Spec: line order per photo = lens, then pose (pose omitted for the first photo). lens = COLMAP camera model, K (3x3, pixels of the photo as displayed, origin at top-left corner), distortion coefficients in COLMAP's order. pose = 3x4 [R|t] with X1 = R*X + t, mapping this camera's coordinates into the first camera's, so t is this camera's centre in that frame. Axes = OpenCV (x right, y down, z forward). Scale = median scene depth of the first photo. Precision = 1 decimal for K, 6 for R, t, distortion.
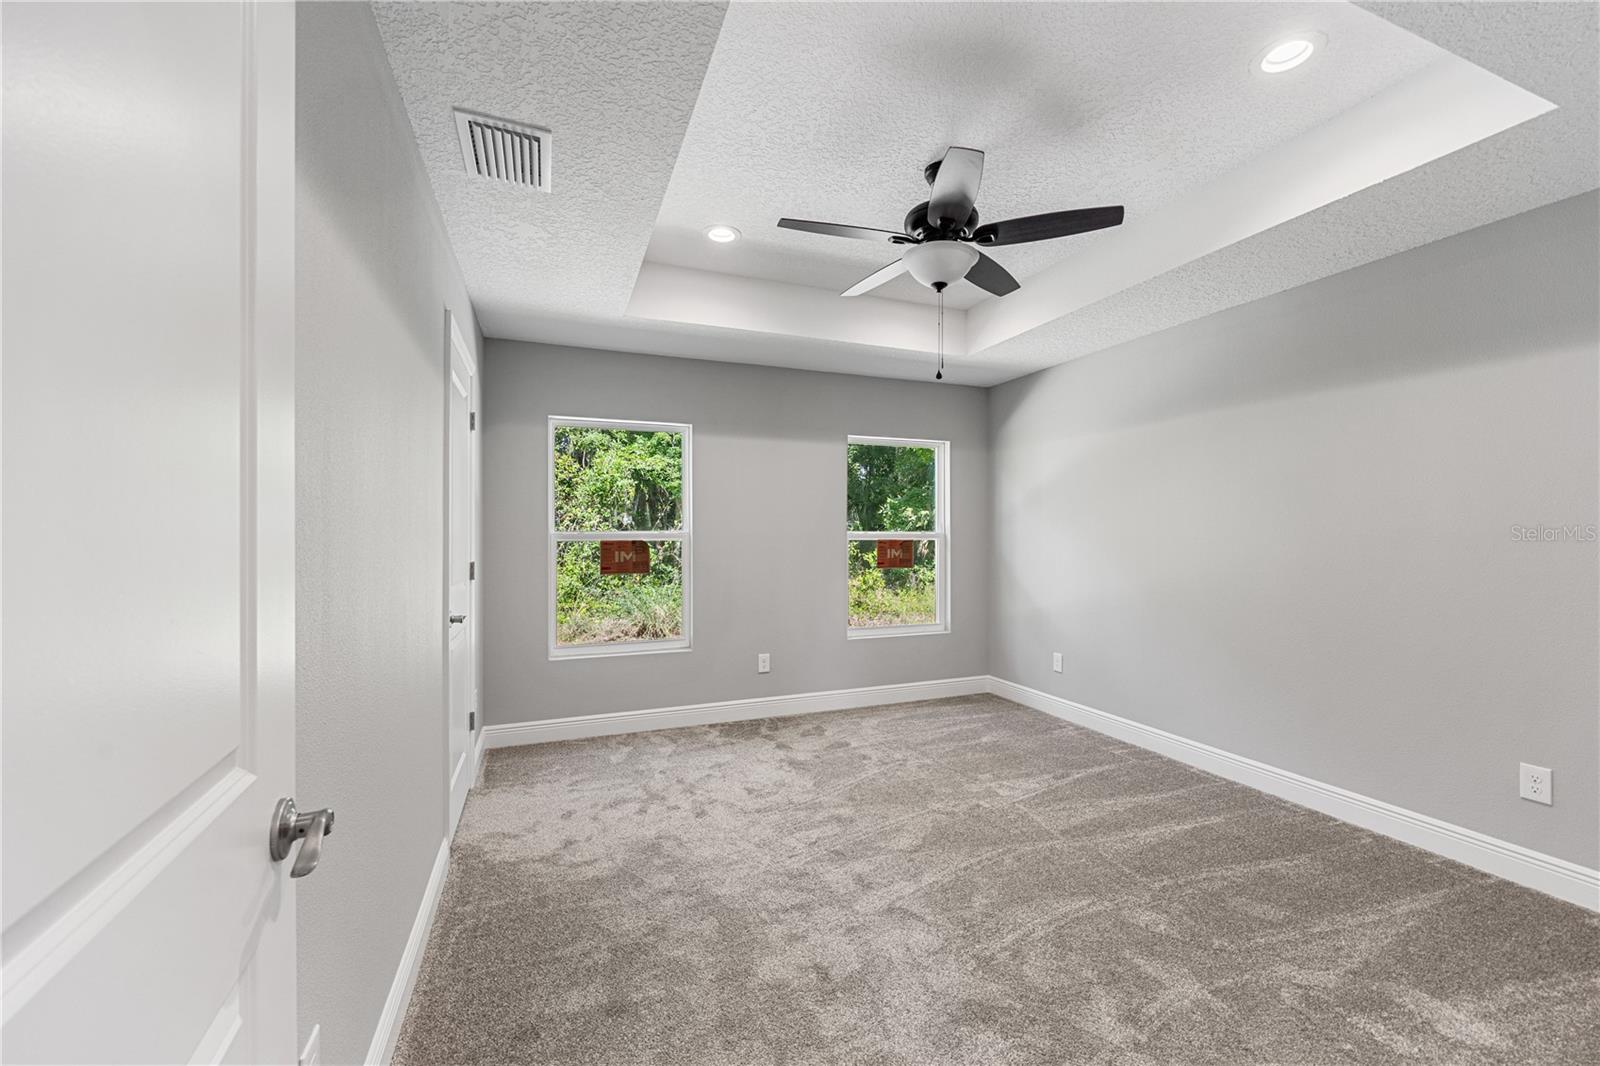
lens RADIAL K [[651.1, 0, 805.3], [0, 651.1, 534.4], [0, 0, 1]] dist [-0.000403, -0.000021]
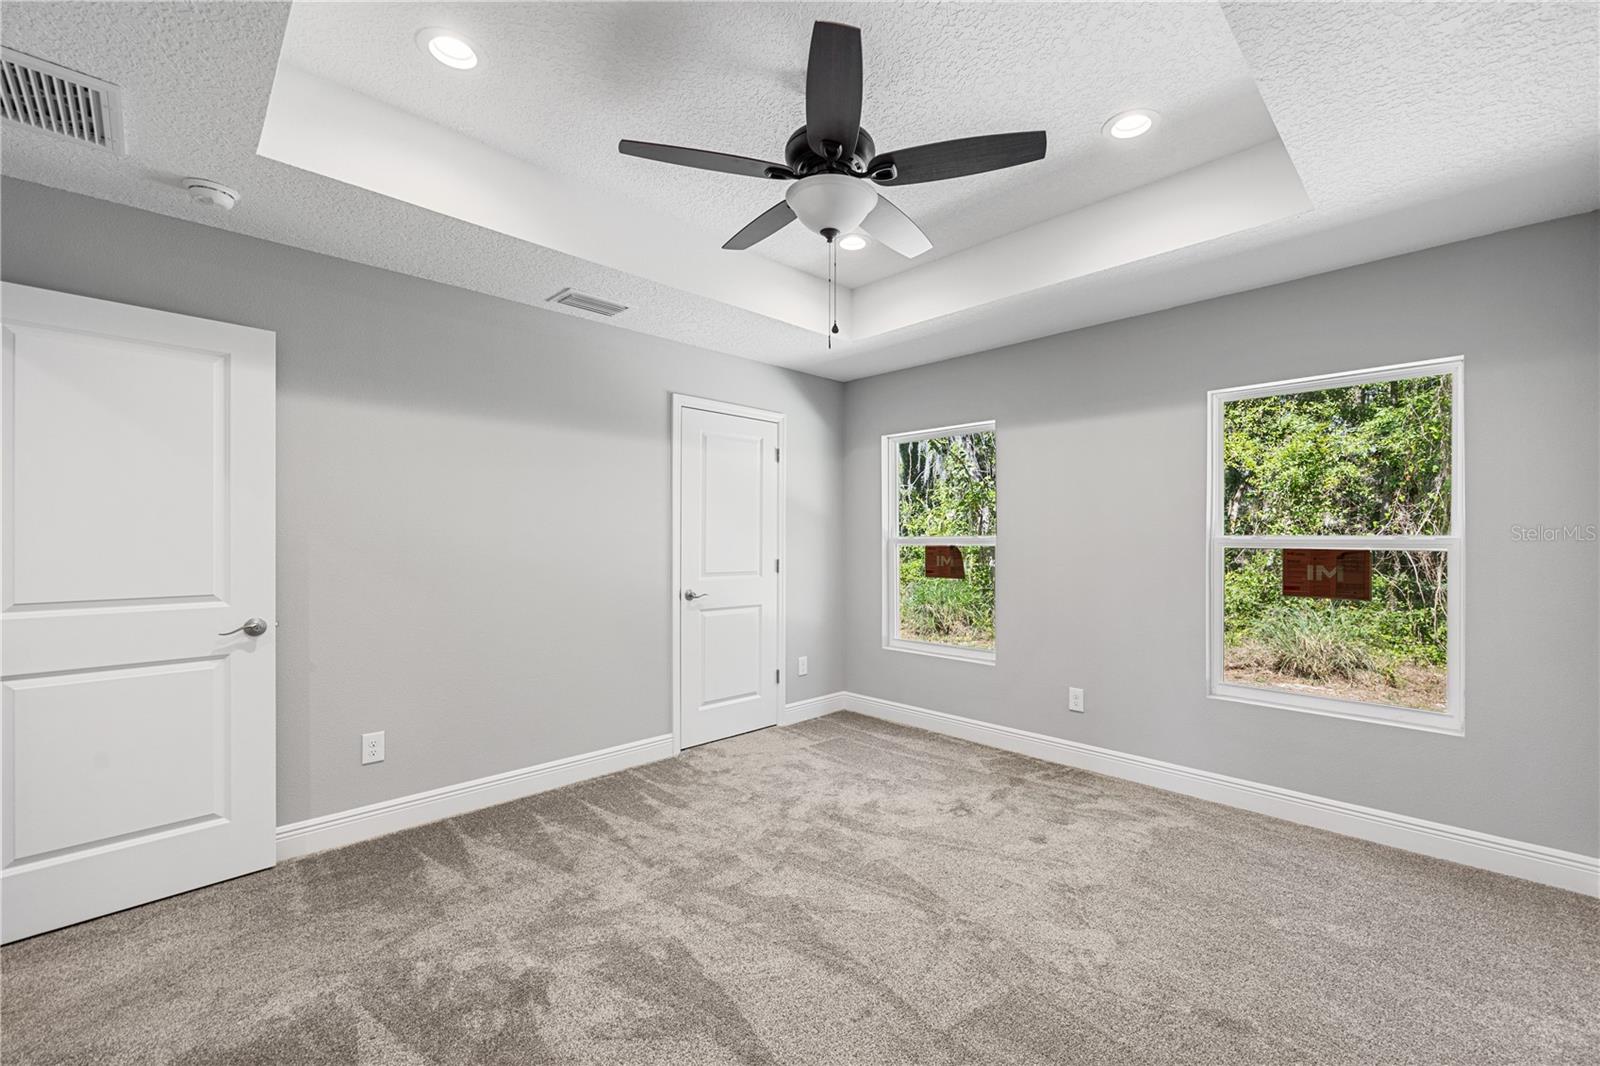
lens RADIAL K [[651.1, 0, 804.9], [0, 651.1, 545.6], [0, 0, 1]] dist [-0.000403, -0.000021]
pose [[0.386539, 0.010305, -0.922216, 0.670858], [-0.003061, 0.999946, 0.009891, 0.000377], [0.922268, -0.001000, 0.386550, 0.464200]]
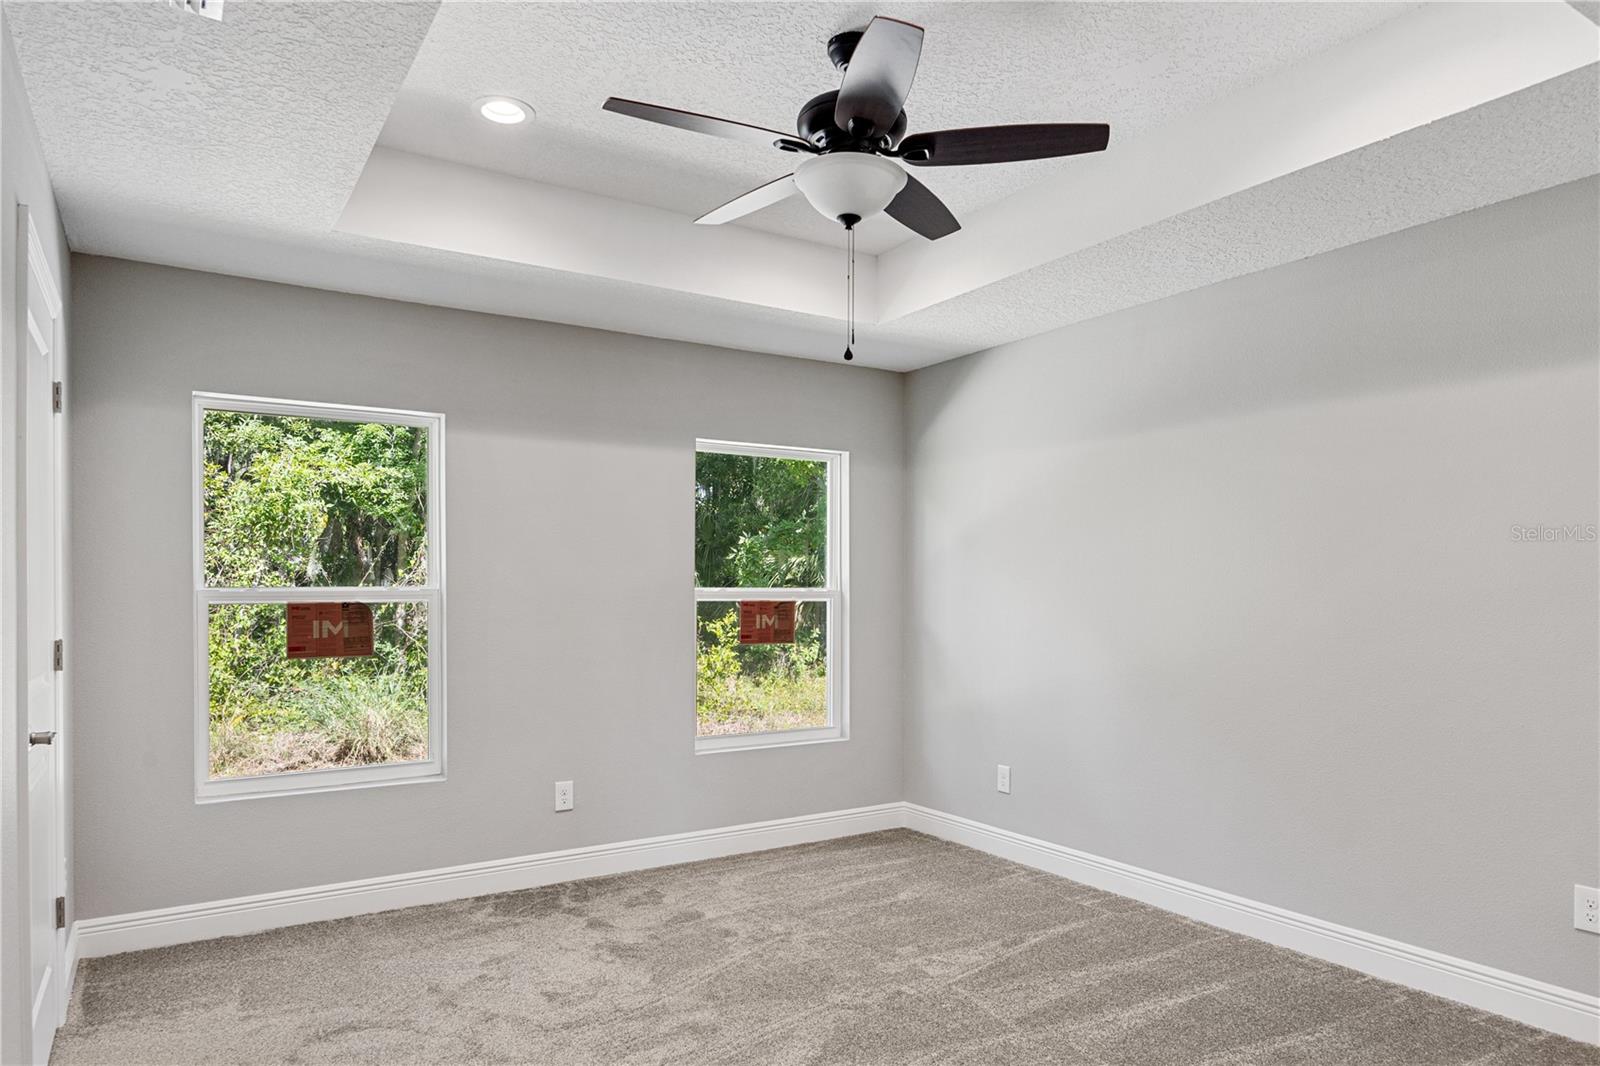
lens RADIAL K [[1021.4, 0, 786.7], [0, 1021.4, 604.8], [0, 0, 1]] dist [-0.003256, -0.001404]
pose [[0.982493, -0.002429, 0.186284, -0.042562], [0.000135, 0.999924, 0.012326, -0.000211], [-0.186300, -0.012085, 0.982419, -0.015644]]
